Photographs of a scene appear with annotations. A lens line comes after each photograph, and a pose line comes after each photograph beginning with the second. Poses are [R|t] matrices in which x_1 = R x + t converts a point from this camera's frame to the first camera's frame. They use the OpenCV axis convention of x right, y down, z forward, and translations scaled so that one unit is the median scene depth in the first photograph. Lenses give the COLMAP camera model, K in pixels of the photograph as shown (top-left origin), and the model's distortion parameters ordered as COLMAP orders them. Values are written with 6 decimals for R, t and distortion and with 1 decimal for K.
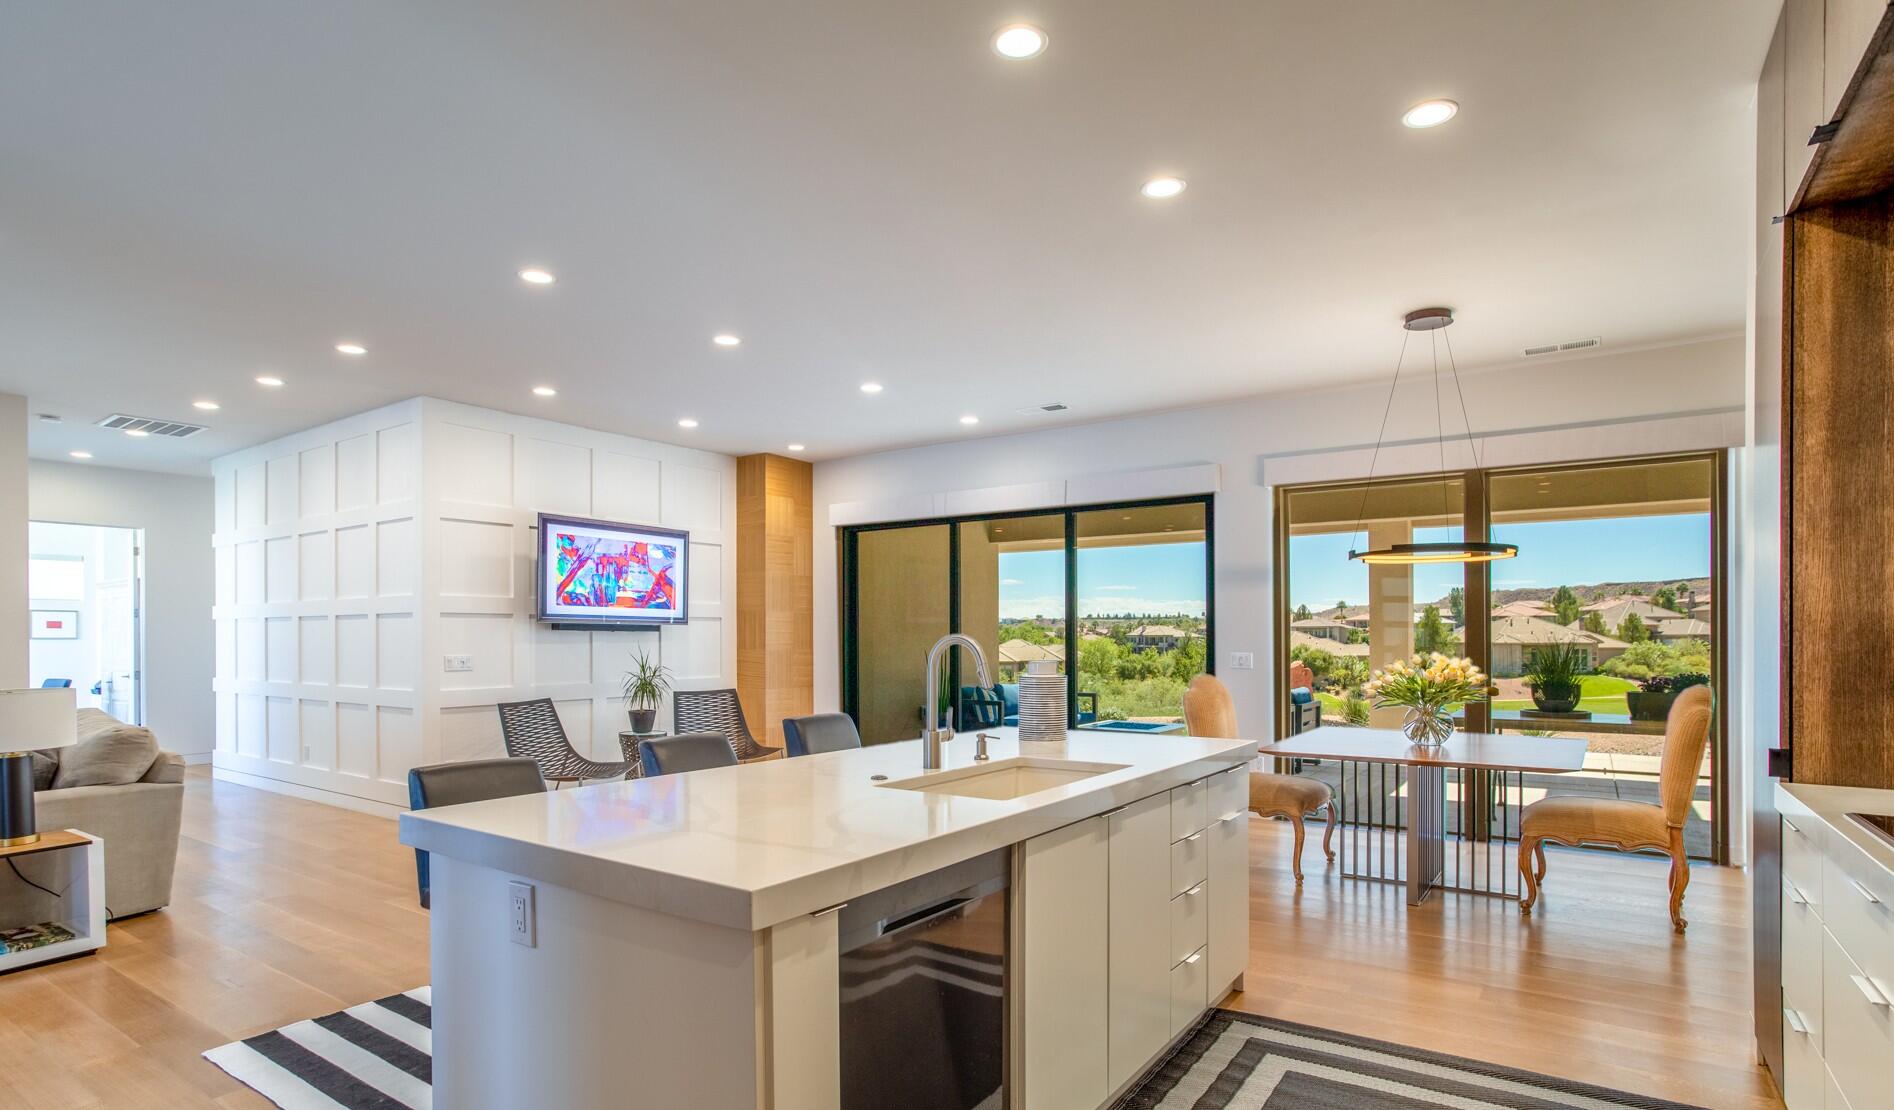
lens RADIAL K [[952.9, 0, 938.9], [0, 952.9, 644.7], [0, 0, 1]] dist [-0.018635, 0.000132]
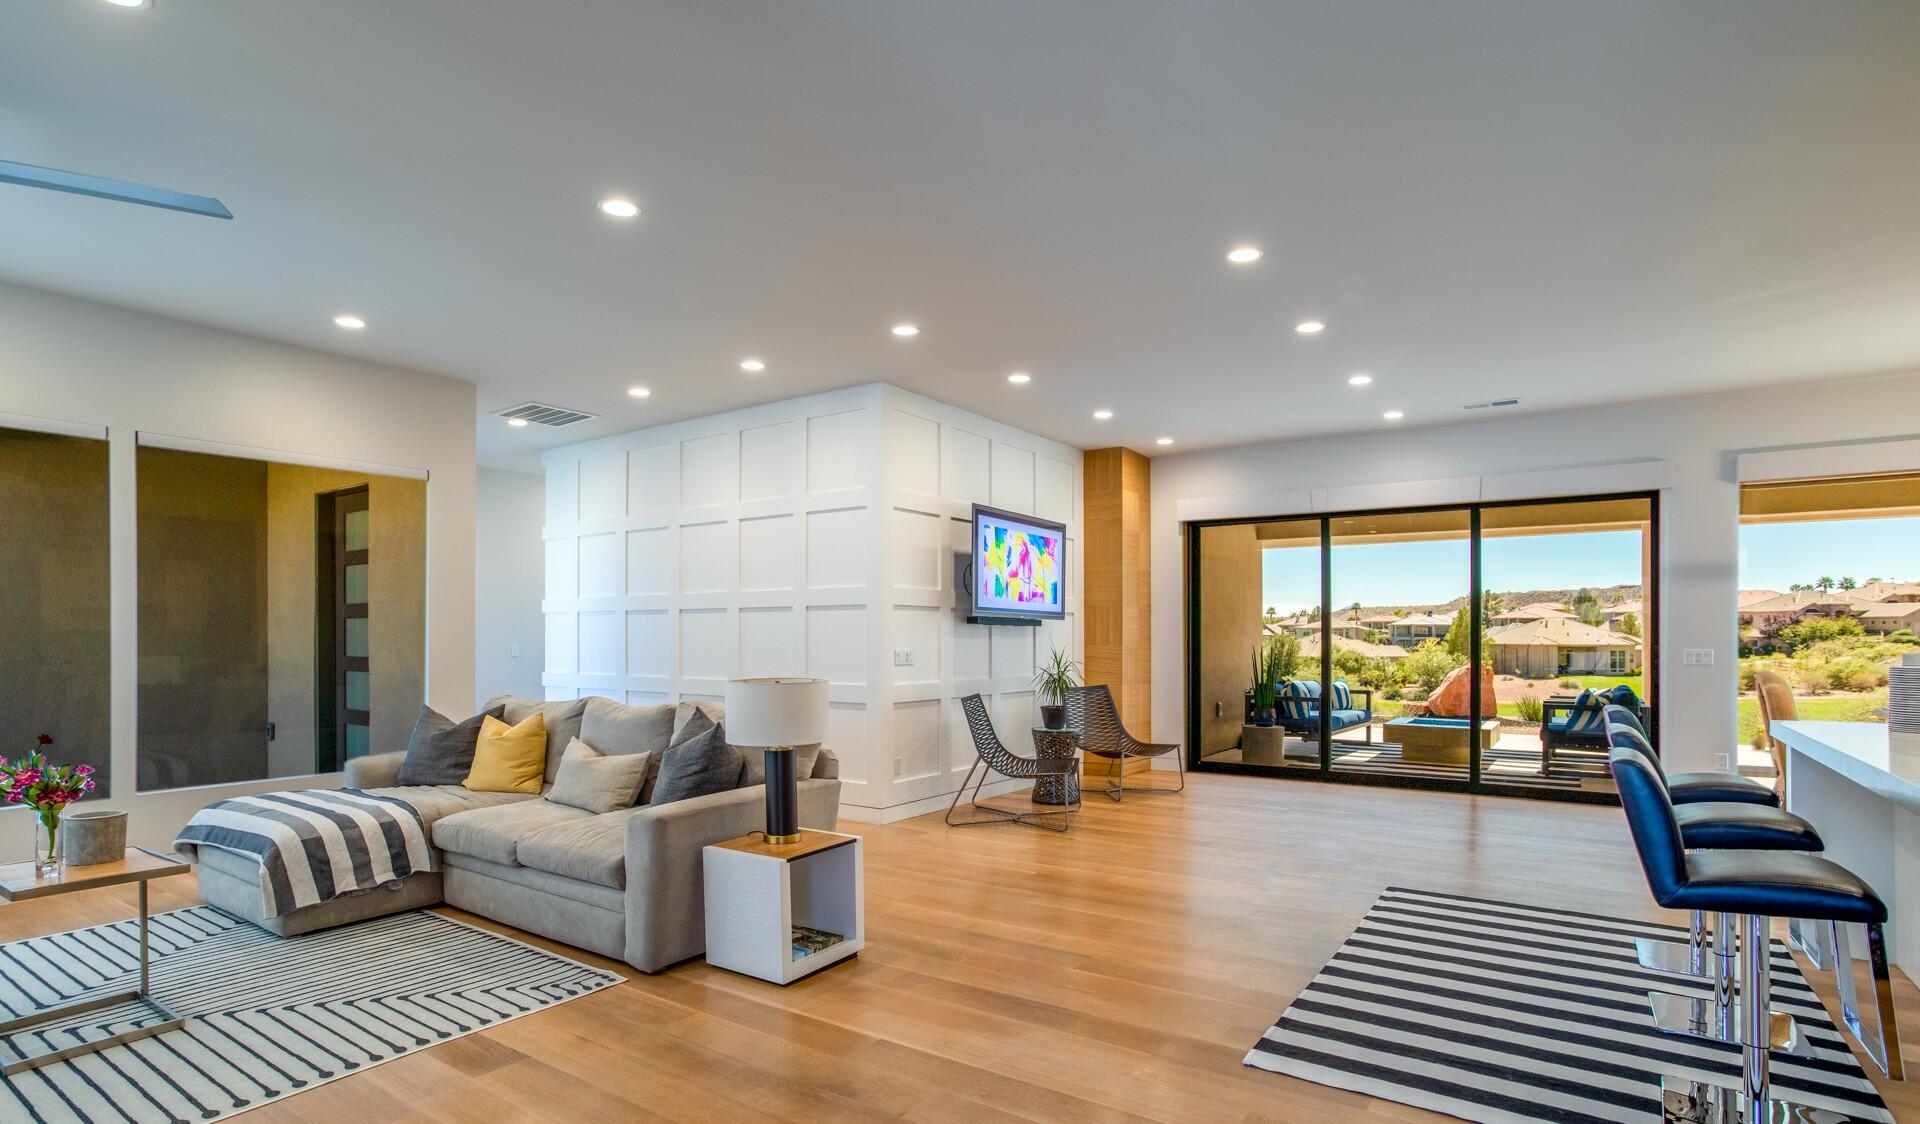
lens RADIAL K [[954.7, 0, 956.0], [0, 954.7, 634.5], [0, 0, 1]] dist [-0.015064, -0.000172]
pose [[0.999918, 0.003937, 0.012223, -0.390828], [-0.003809, 0.999938, -0.010449, 0.005404], [-0.012263, 0.010401, 0.999871, 0.012803]]
